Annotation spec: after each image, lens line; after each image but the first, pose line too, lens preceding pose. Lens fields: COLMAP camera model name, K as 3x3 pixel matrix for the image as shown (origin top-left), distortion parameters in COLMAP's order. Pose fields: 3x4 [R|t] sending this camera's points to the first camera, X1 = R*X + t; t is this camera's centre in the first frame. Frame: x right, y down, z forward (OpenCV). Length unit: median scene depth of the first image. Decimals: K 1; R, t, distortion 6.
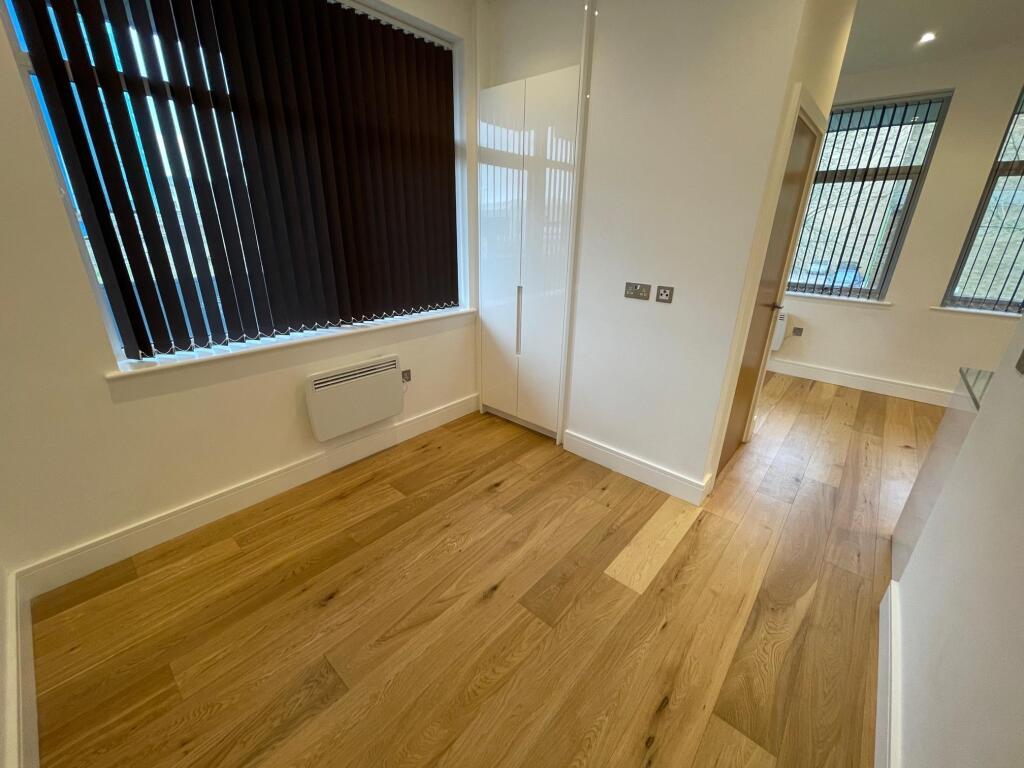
lens RADIAL K [[412.2, 0, 513.4], [0, 412.2, 390.2], [0, 0, 1]] dist [-0.001468, -0.000428]
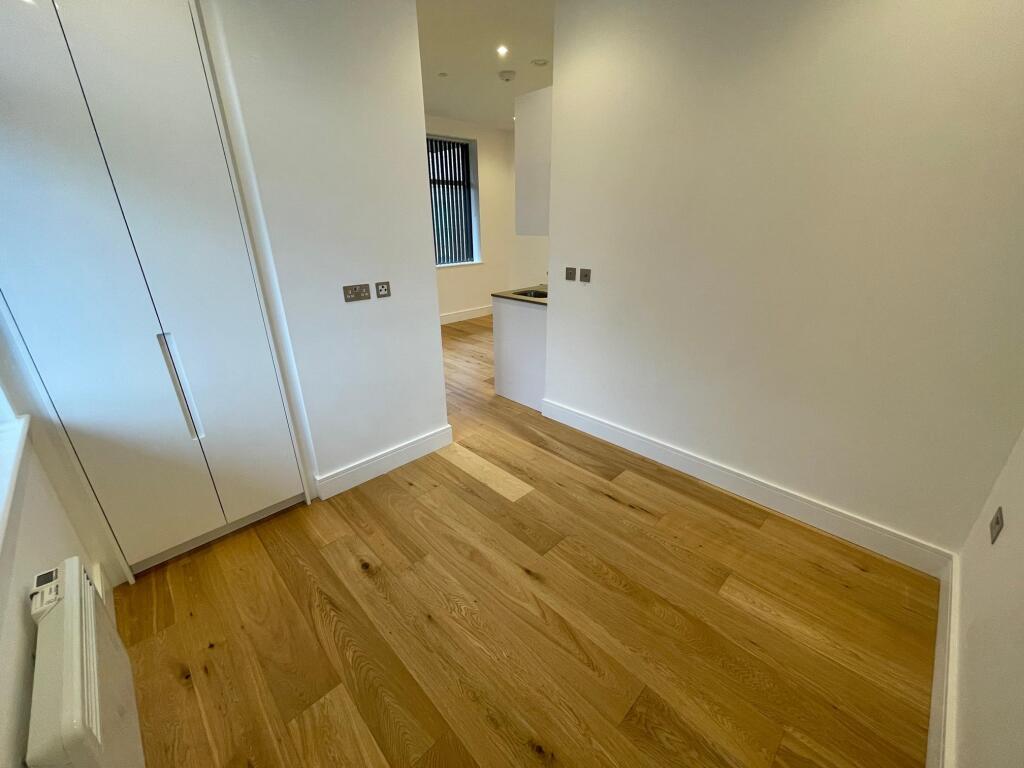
lens RADIAL K [[412.2, 0, 508.9], [0, 412.2, 389.5], [0, 0, 1]] dist [-0.001468, -0.000428]
pose [[0.074358, -0.403412, 0.911992, -0.665821], [0.383239, 0.855855, 0.347333, -0.248157], [-0.920651, 0.323684, 0.218242, 0.531373]]
